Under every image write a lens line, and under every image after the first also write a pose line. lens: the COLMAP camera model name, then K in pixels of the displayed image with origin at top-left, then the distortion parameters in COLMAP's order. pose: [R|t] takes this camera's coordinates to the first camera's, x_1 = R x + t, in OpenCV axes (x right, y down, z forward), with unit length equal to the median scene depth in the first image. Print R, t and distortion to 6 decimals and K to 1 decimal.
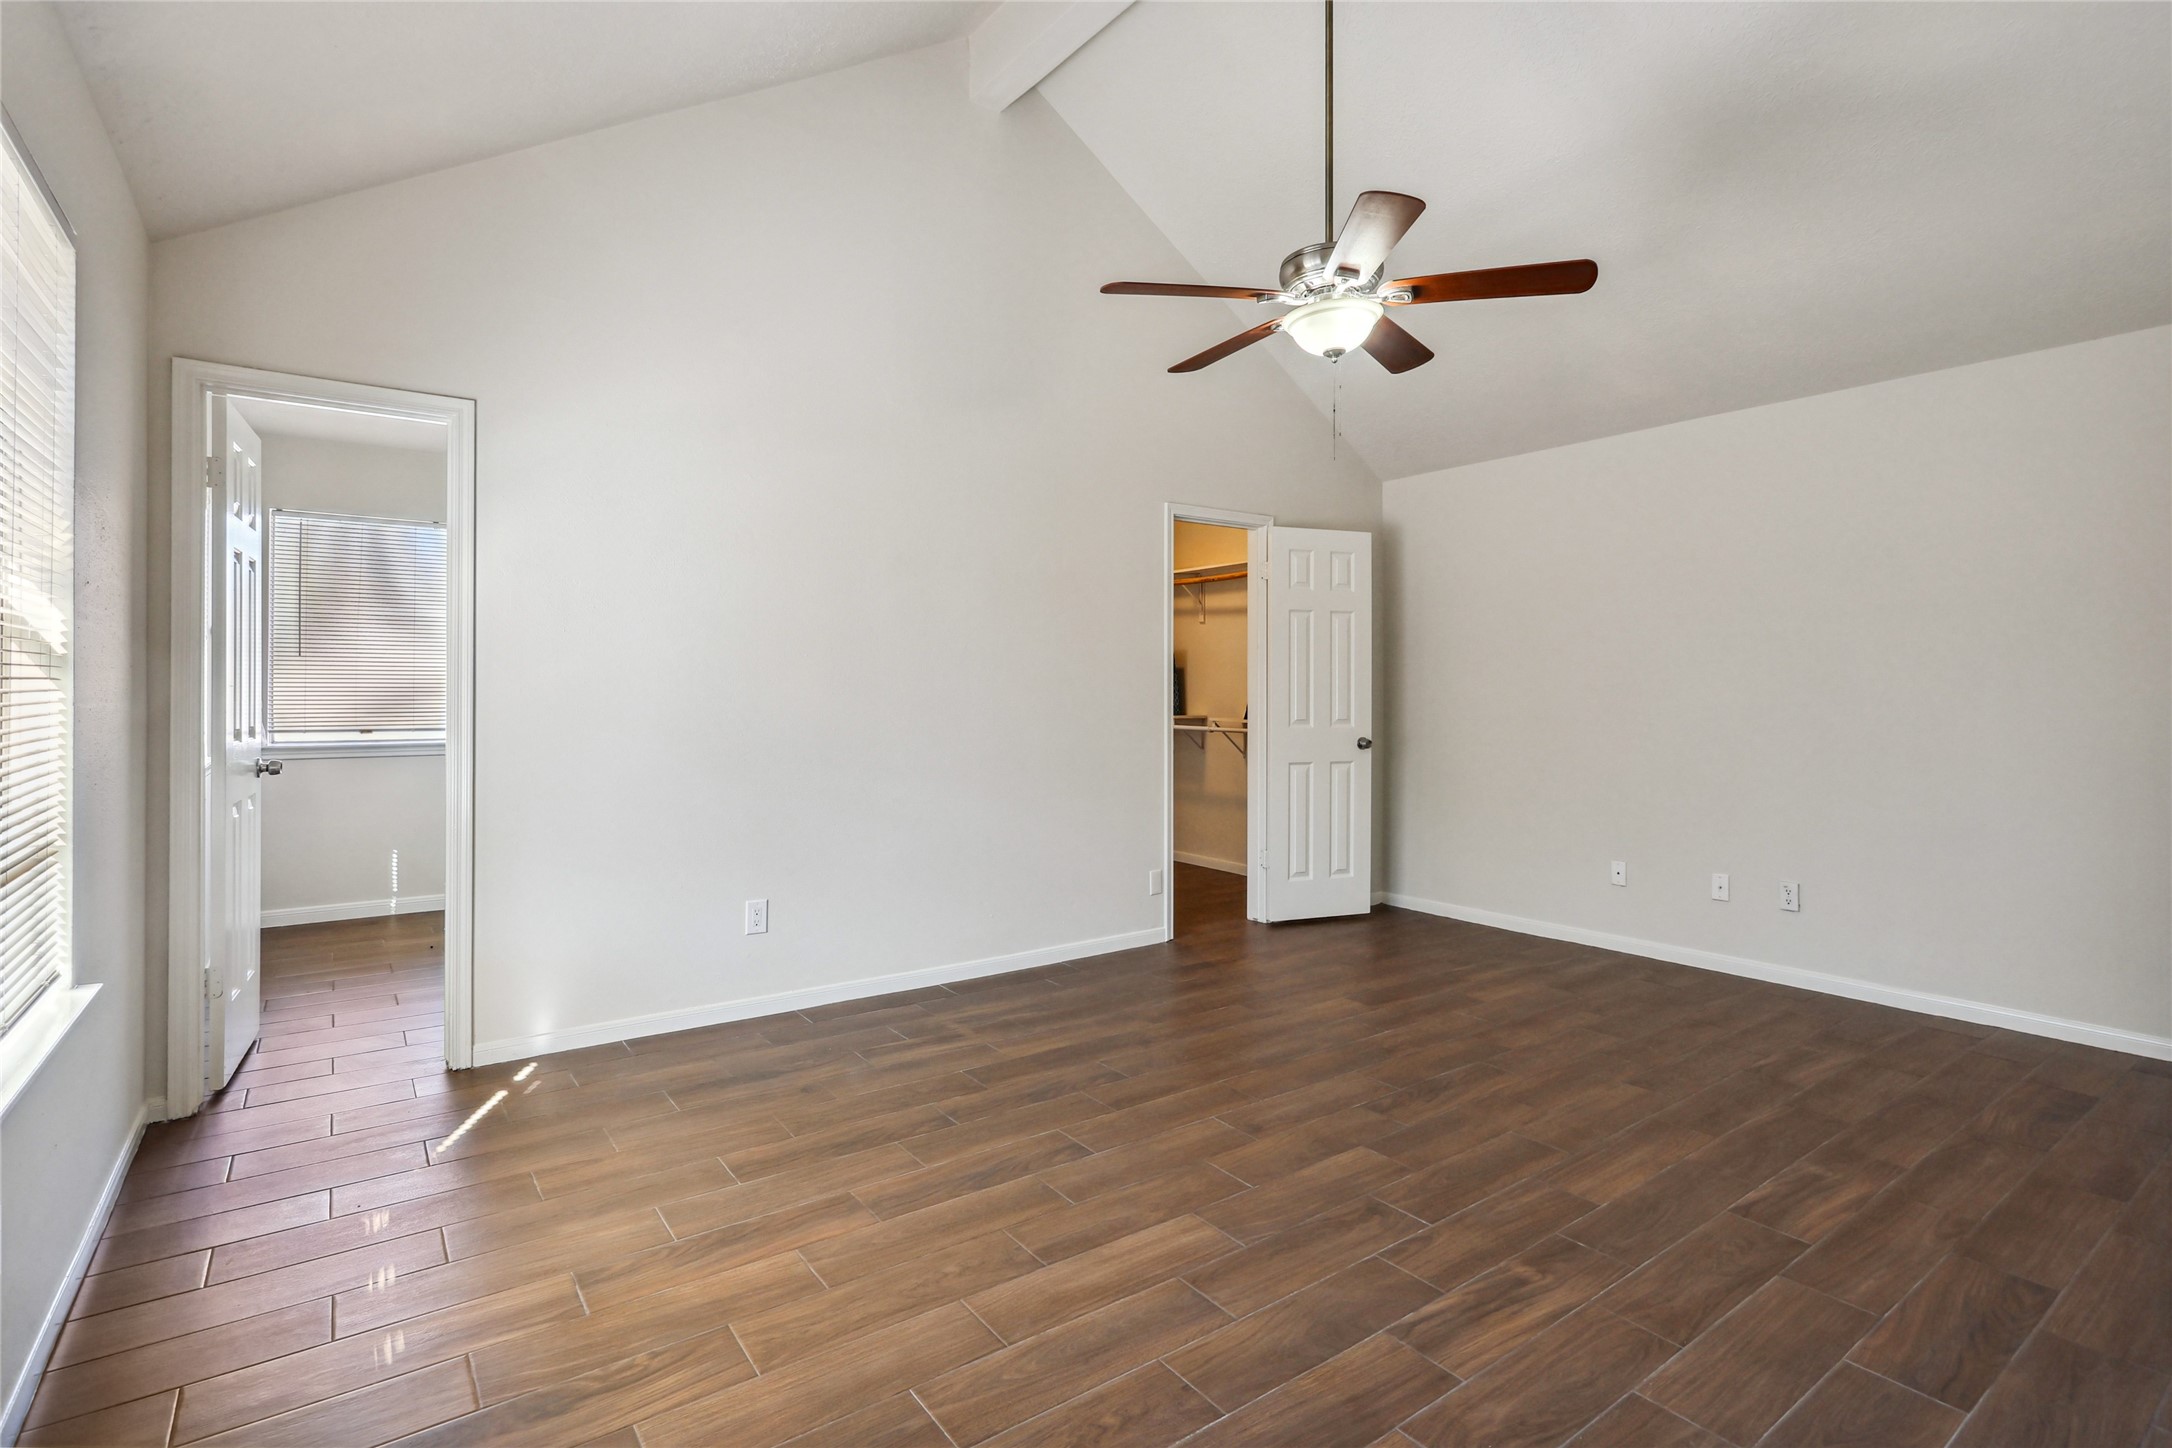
lens RADIAL K [[1043.8, 0, 1089.5], [0, 1043.8, 700.7], [0, 0, 1]] dist [-0.005786, 0.004949]
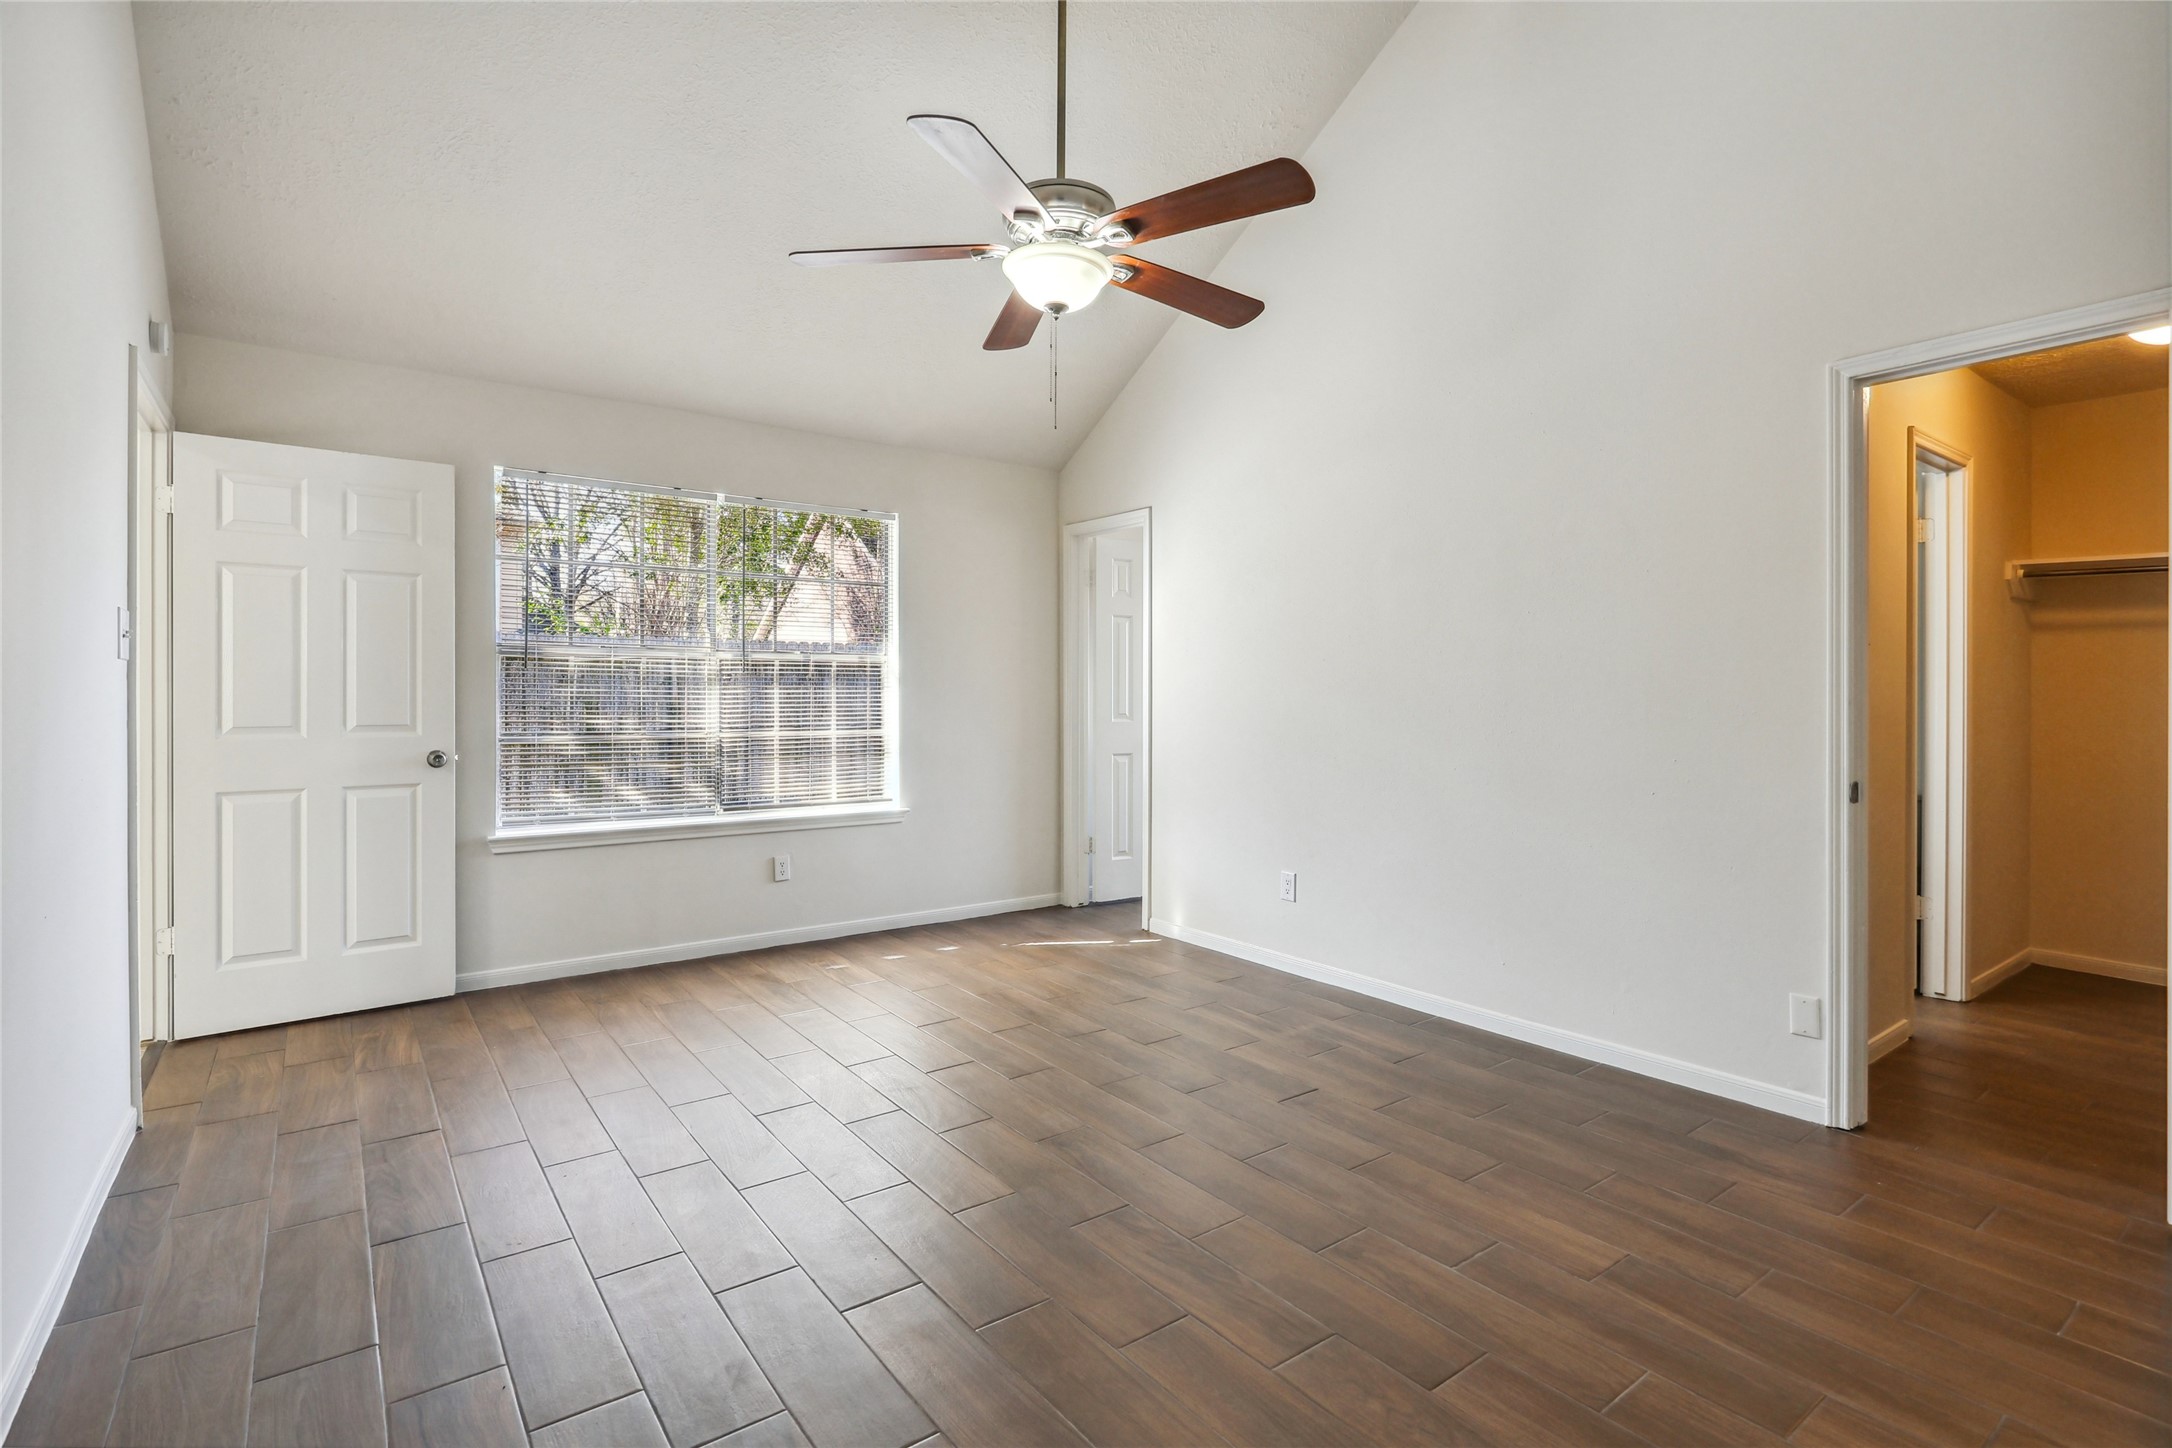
lens RADIAL K [[1043.8, 0, 1086.2], [0, 1043.8, 706.4], [0, 0, 1]] dist [-0.005786, 0.004949]
pose [[0.002106, 0.009168, -0.999956, 0.875530], [-0.009989, 0.999908, 0.009147, -0.002473], [0.999948, 0.009969, 0.002198, 0.795305]]
